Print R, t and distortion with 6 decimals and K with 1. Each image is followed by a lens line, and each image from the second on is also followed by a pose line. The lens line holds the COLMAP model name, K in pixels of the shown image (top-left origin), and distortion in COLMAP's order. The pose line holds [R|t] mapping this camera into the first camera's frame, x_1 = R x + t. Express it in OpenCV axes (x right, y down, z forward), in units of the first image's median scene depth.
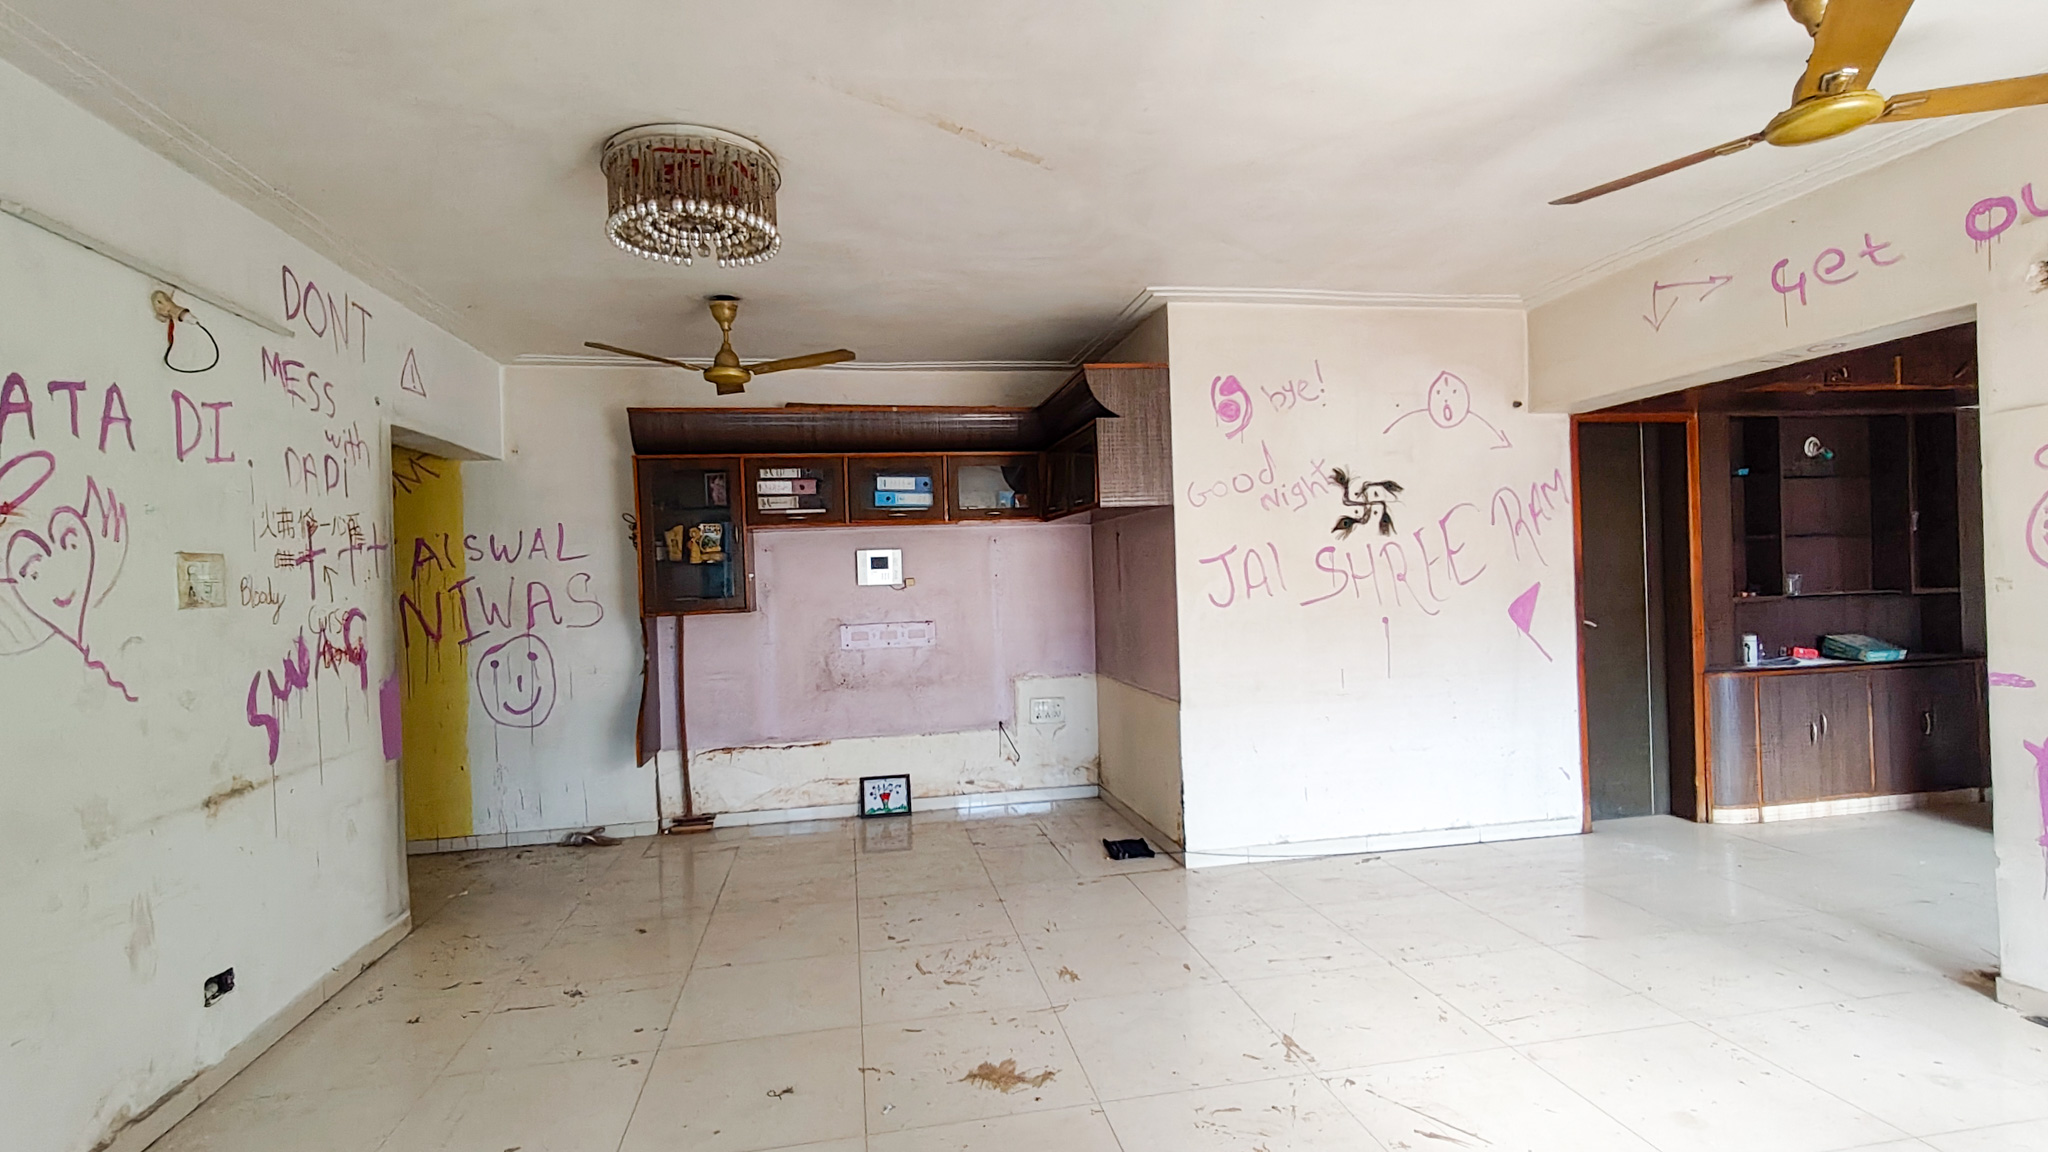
lens RADIAL K [[962.8, 0, 1017.7], [0, 962.8, 583.0], [0, 0, 1]] dist [0.012807, -0.003239]
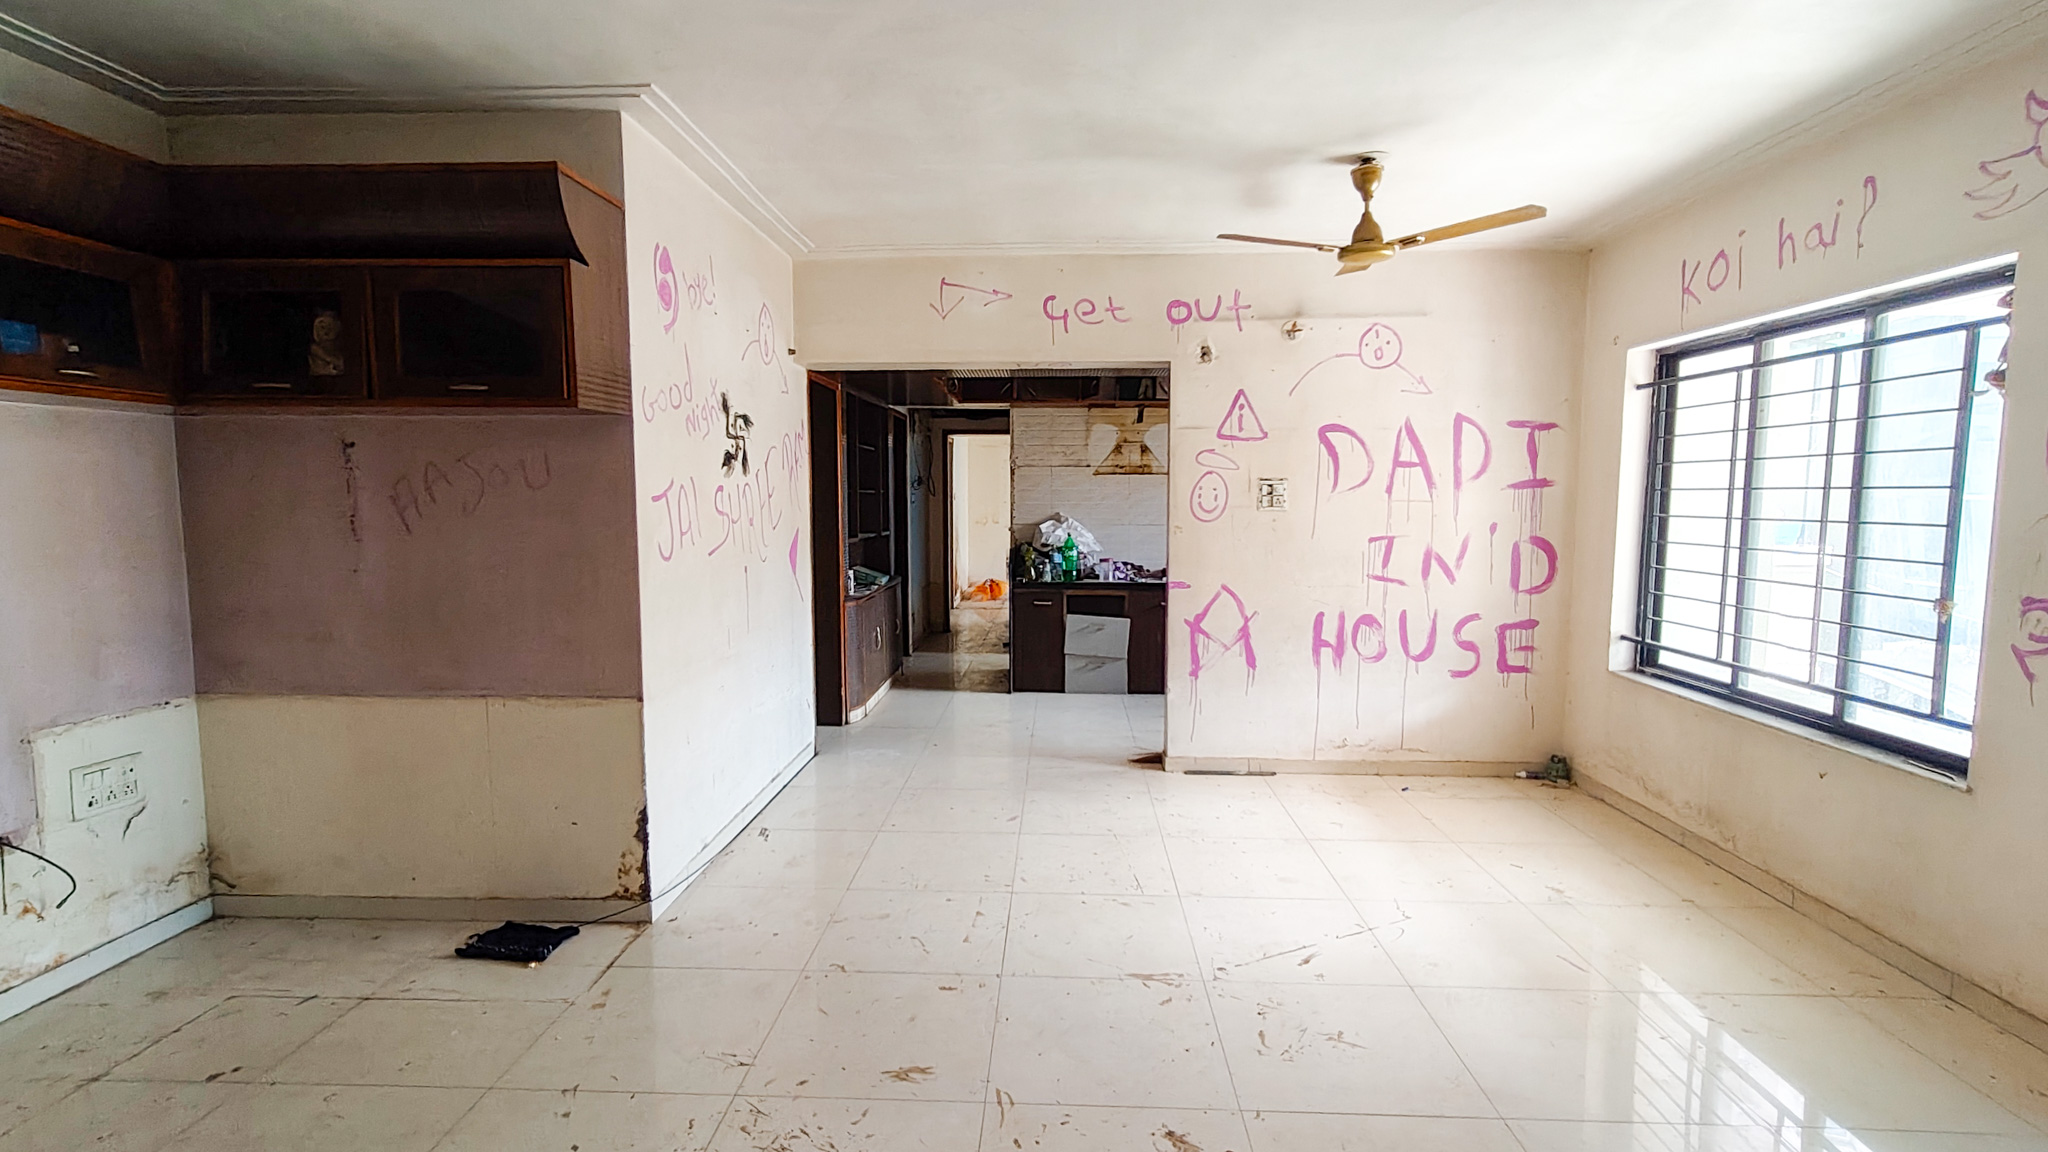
lens RADIAL K [[962.8, 0, 1025.5], [0, 962.8, 585.3], [0, 0, 1]] dist [0.012807, -0.003239]
pose [[0.218984, -0.058233, 0.973989, -0.454466], [-0.002250, 0.998185, 0.060185, -0.001815], [-0.975726, -0.015372, 0.218455, 0.567012]]
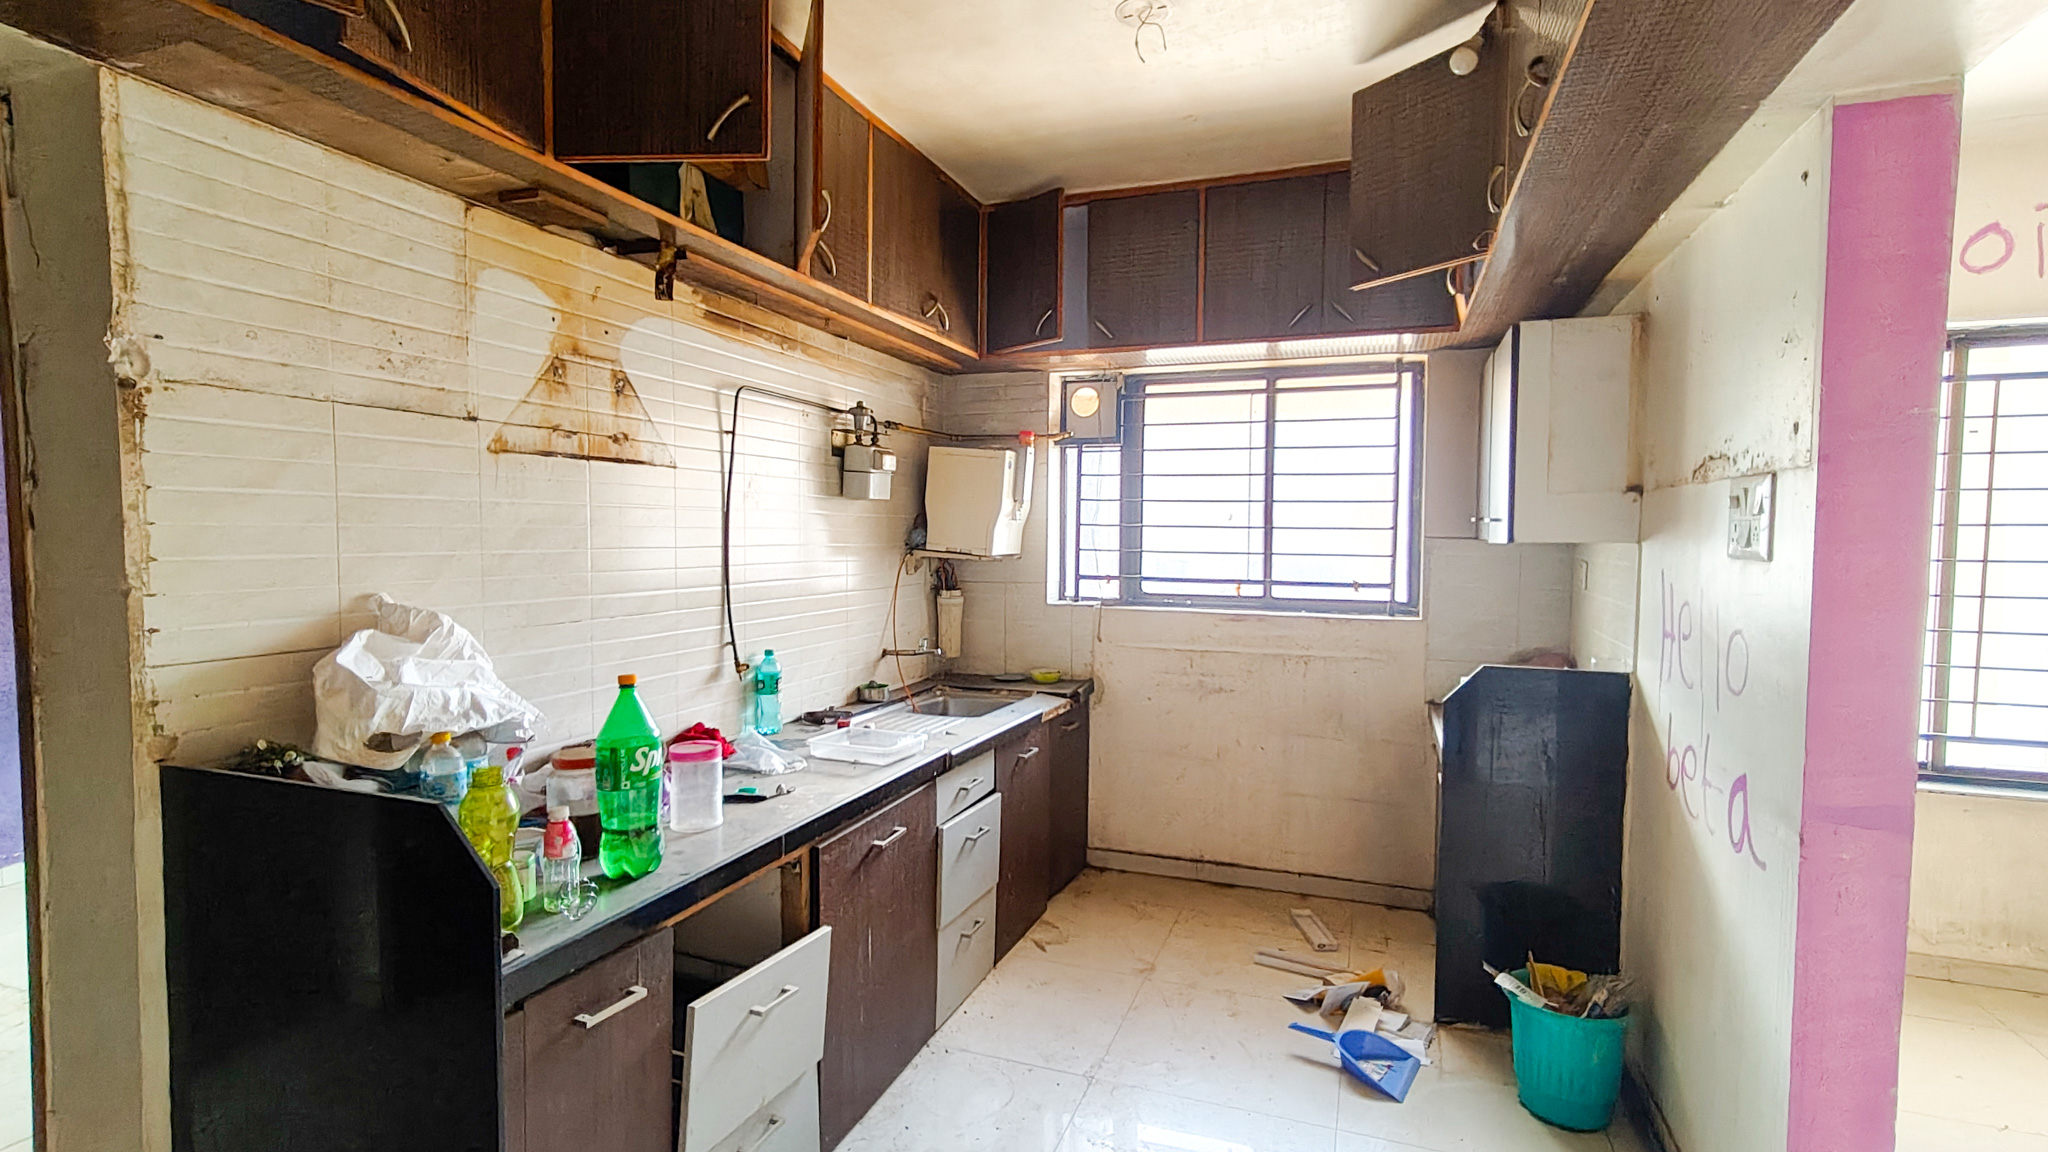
lens RADIAL K [[962.8, 0, 1029.0], [0, 962.8, 579.4], [0, 0, 1]] dist [0.012807, -0.003239]
pose [[-0.862050, 0.004073, 0.506806, 0.741986], [0.027529, 0.998868, 0.038797, -0.042480], [-0.506074, 0.047397, -0.861187, 1.086094]]
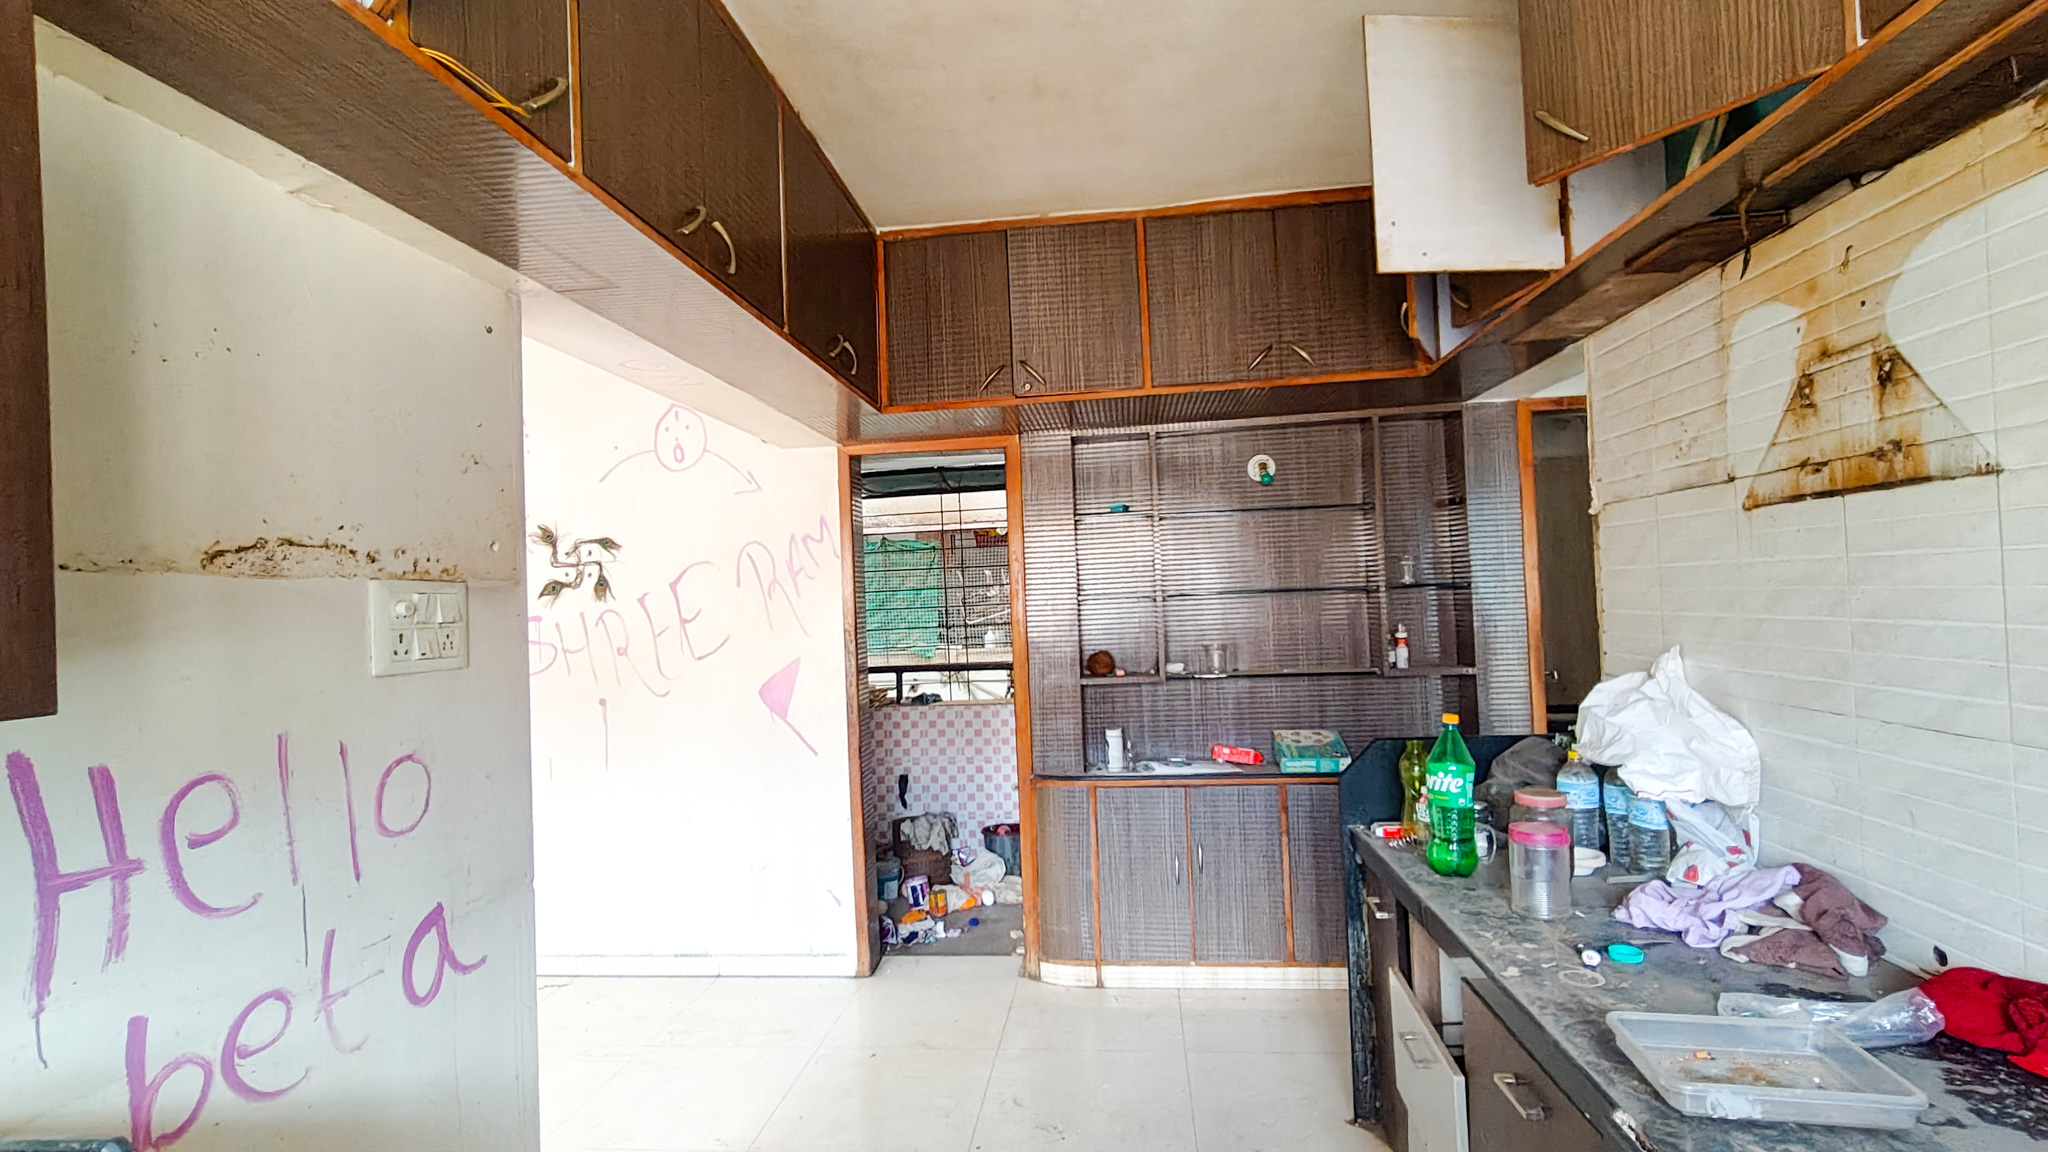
lens RADIAL K [[962.8, 0, 1014.2], [0, 962.8, 583.8], [0, 0, 1]] dist [0.012807, -0.003239]
pose [[0.956281, -0.007519, -0.292353, 1.008838], [0.004105, 0.999916, -0.012288, -0.054991], [0.292420, 0.010550, 0.956232, 0.304623]]
